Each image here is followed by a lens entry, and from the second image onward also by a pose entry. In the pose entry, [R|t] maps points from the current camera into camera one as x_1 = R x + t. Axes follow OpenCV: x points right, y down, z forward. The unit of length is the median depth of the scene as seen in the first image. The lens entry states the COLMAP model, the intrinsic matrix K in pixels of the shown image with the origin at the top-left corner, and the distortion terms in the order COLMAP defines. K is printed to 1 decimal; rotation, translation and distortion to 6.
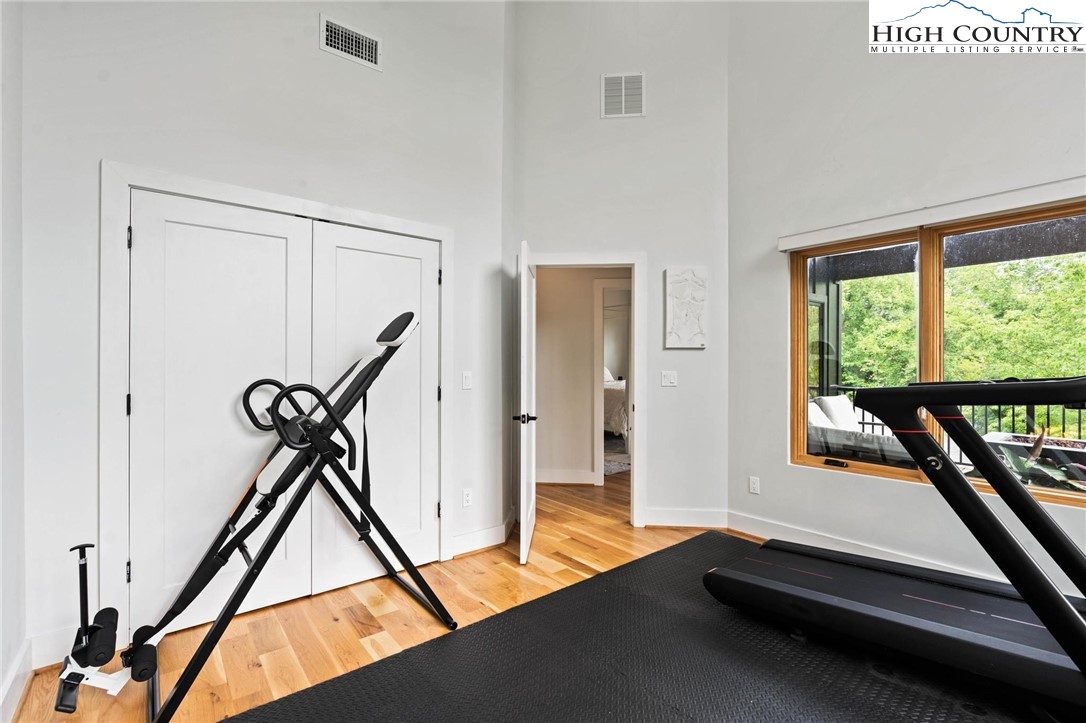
lens RADIAL K [[492.2, 0, 535.8], [0, 492.2, 360.3], [0, 0, 1]] dist [-0.000557, 0.000012]
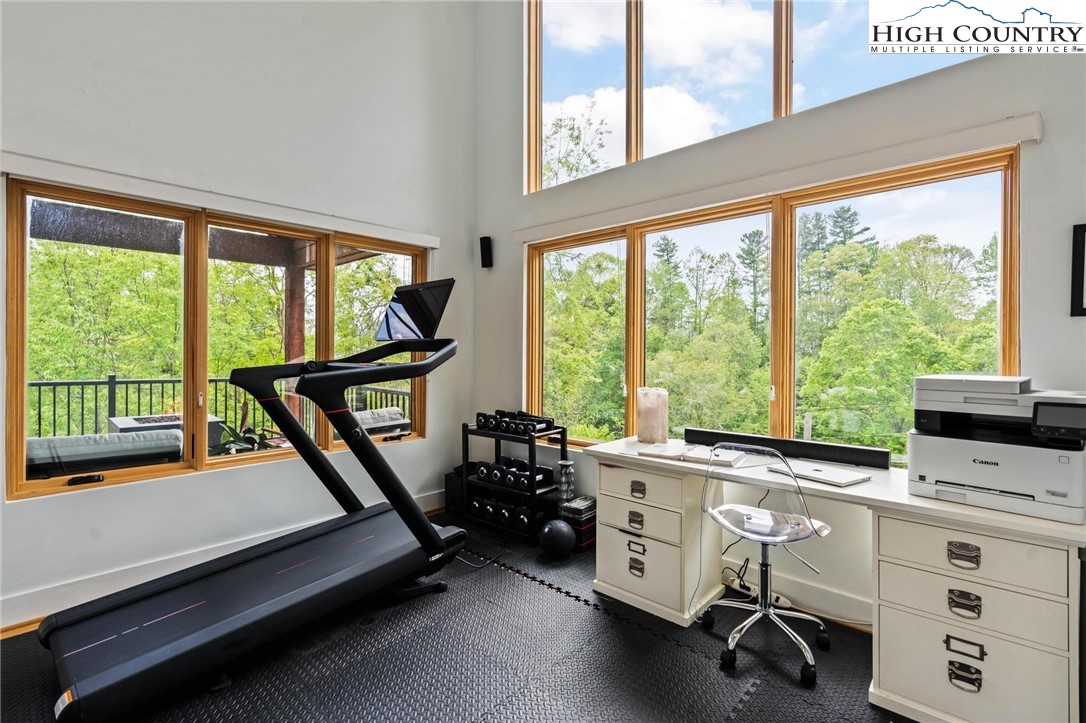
lens RADIAL K [[492.2, 0, 535.8], [0, 492.2, 360.3], [0, 0, 1]] dist [-0.000557, 0.000012]
pose [[-0.133932, -0.016594, 0.990852, -0.256702], [-0.015360, 0.999774, 0.014667, 0.002343], [-0.990872, -0.013255, -0.134157, 0.450336]]
